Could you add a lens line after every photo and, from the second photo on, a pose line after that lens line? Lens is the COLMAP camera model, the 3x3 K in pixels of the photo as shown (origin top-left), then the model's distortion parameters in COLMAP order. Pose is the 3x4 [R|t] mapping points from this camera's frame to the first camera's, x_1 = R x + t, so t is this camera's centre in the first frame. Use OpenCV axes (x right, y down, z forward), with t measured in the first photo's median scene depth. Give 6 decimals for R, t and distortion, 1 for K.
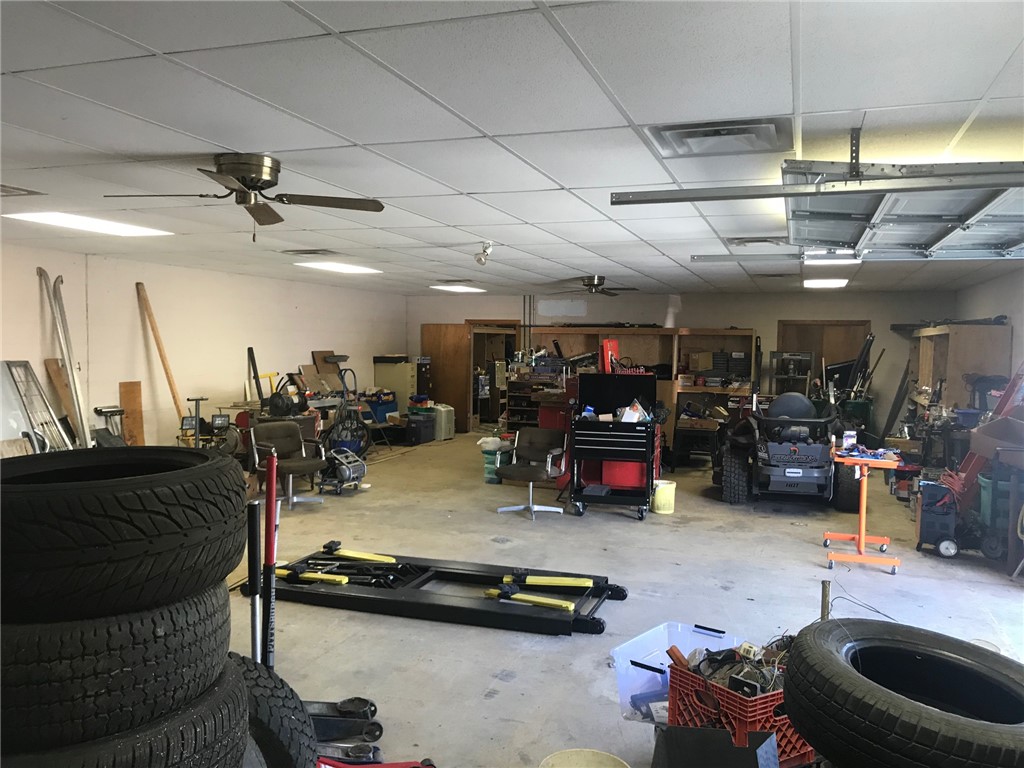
lens RADIAL K [[841.0, 0, 512.0], [0, 841.0, 384.0], [0, 0, 1]] dist [0.005477, -0.004535]
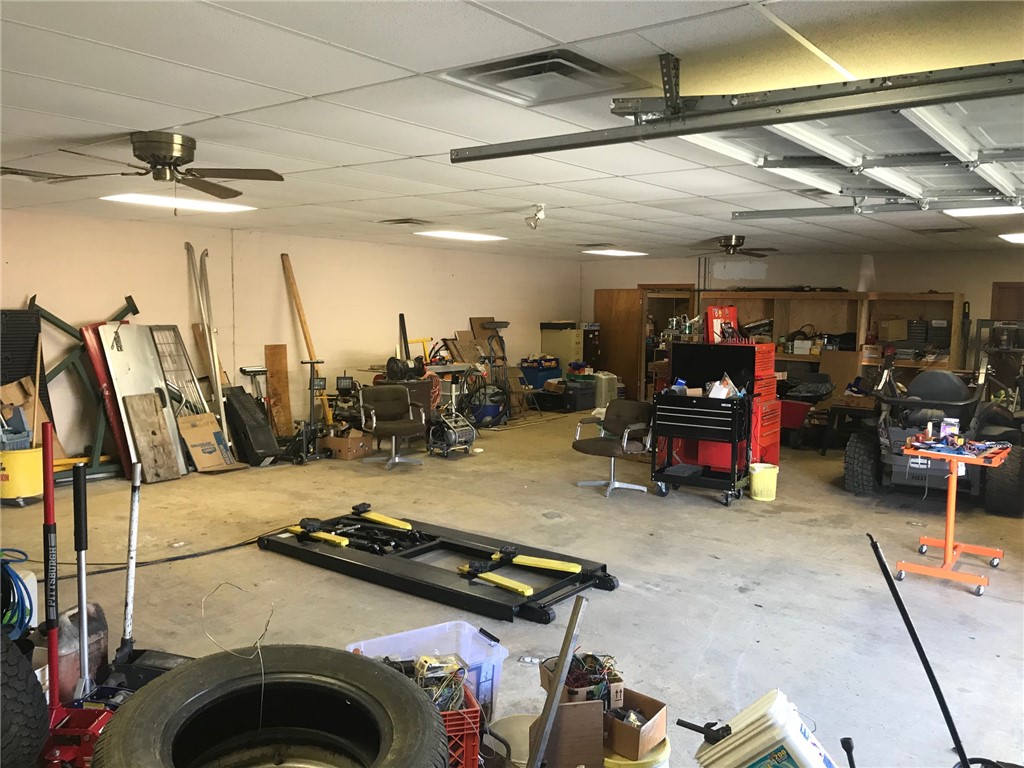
lens RADIAL K [[841.0, 0, 512.0], [0, 841.0, 384.0], [0, 0, 1]] dist [0.005477, -0.004535]
pose [[0.946252, 0.029643, -0.322068, 0.213445], [-0.015863, 0.998846, 0.045327, -0.007078], [0.323040, -0.037782, 0.945631, 0.065129]]
